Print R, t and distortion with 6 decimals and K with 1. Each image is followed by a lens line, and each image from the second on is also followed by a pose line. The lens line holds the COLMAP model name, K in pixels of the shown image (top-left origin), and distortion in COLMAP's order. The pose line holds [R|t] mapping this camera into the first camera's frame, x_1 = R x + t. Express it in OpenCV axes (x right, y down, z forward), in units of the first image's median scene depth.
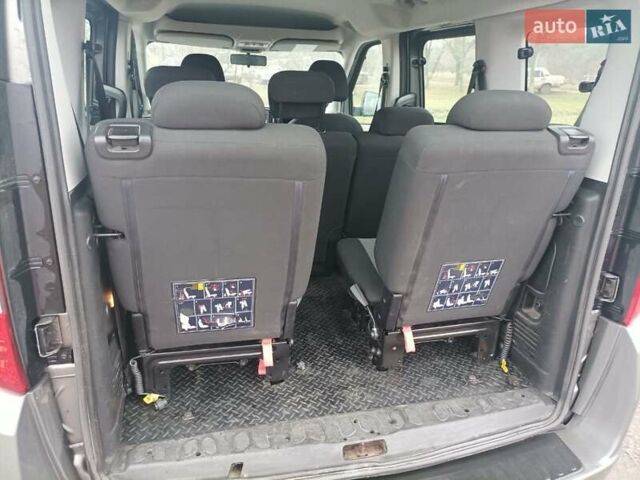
lens RADIAL K [[473.3, 0, 320.6], [0, 473.3, 242.5], [0, 0, 1]] dist [0.028961, -0.024345]
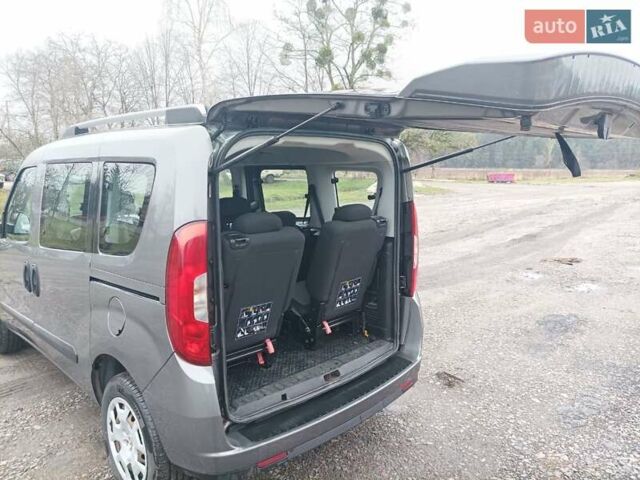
lens RADIAL K [[473.3, 0, 320.6], [0, 473.3, 242.5], [0, 0, 1]] dist [0.028961, -0.024345]
pose [[0.854417, -0.118385, 0.505922, -0.854146], [0.207770, 0.970307, -0.123838, 0.110798], [-0.476239, 0.210924, 0.853643, -0.791413]]
